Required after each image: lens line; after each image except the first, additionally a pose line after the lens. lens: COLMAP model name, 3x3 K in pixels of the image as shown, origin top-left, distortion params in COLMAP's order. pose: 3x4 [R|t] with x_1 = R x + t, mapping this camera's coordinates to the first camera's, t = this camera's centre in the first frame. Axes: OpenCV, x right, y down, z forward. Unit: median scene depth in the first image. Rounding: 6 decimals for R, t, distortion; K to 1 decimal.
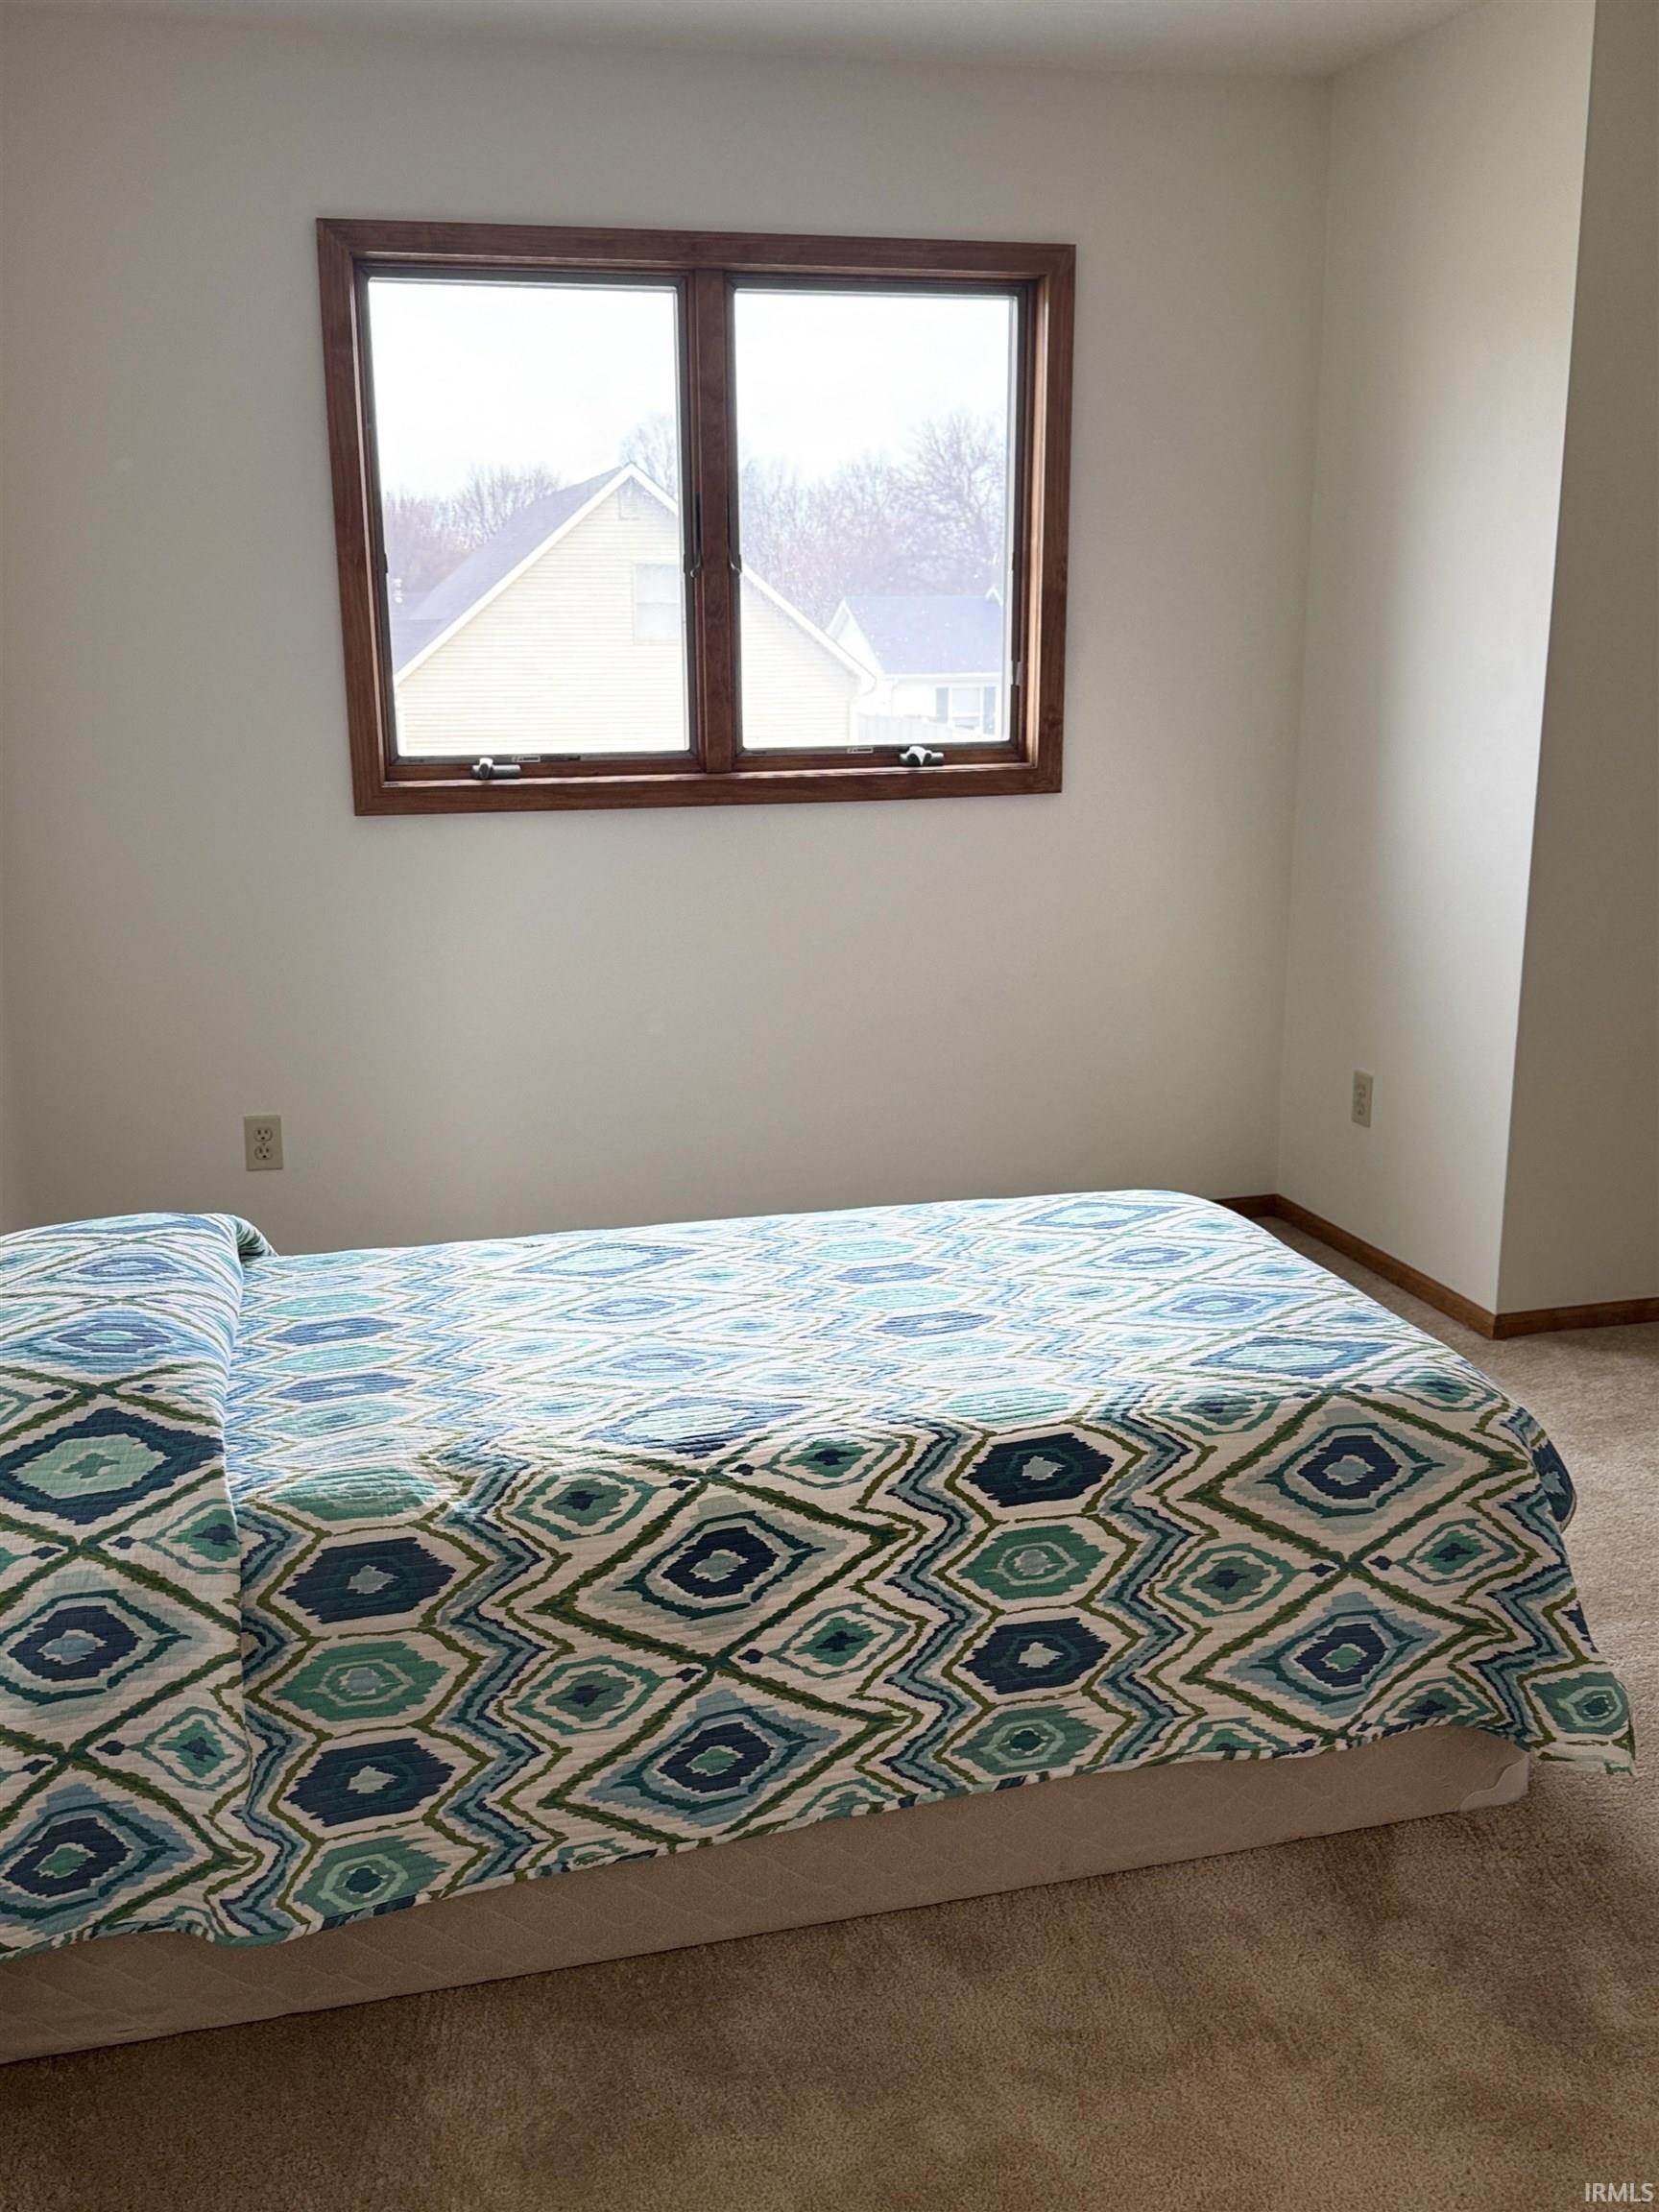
lens RADIAL K [[2052.1, 0, 837.1], [0, 2052.1, 1106.3], [0, 0, 1]] dist [0.187296, -0.377547]
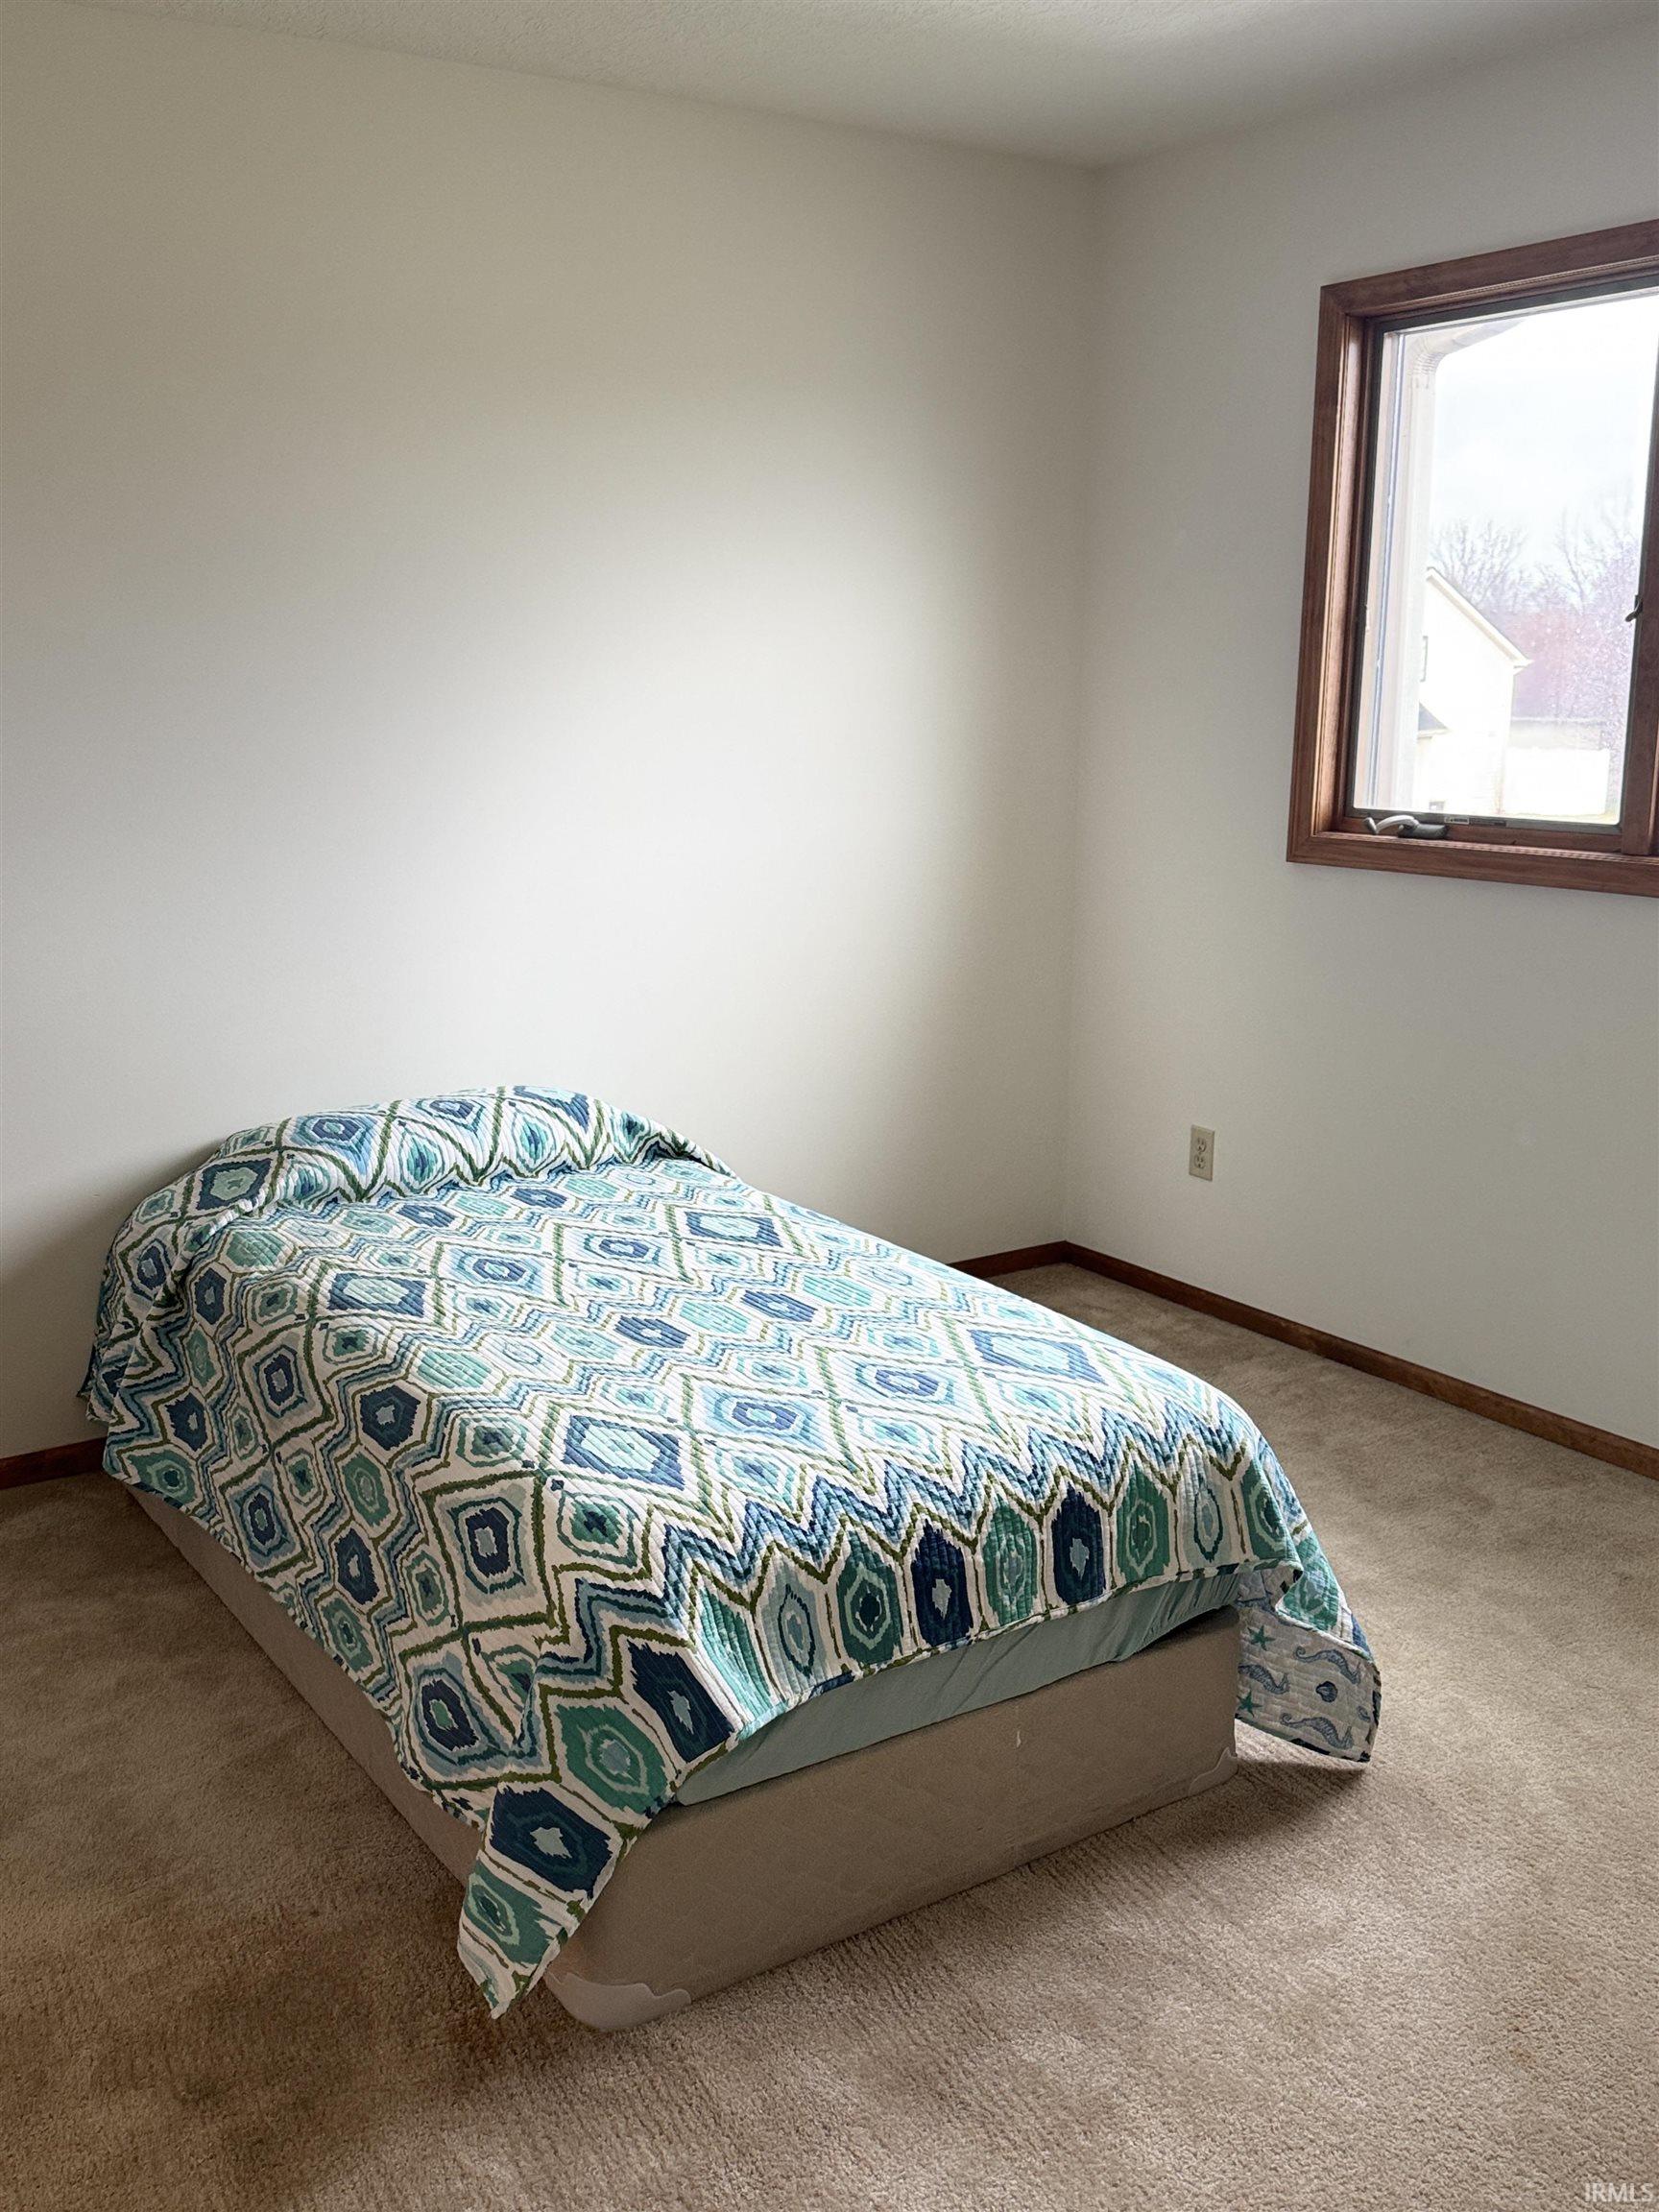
lens RADIAL K [[2052.1, 0, 837.1], [0, 2052.1, 1106.3], [0, 0, 1]] dist [0.187296, -0.377547]
pose [[0.314513, 0.207139, -0.926377, 1.196875], [-0.224511, 0.964445, 0.139428, -0.204259], [0.922321, 0.164131, 0.349836, 0.794807]]
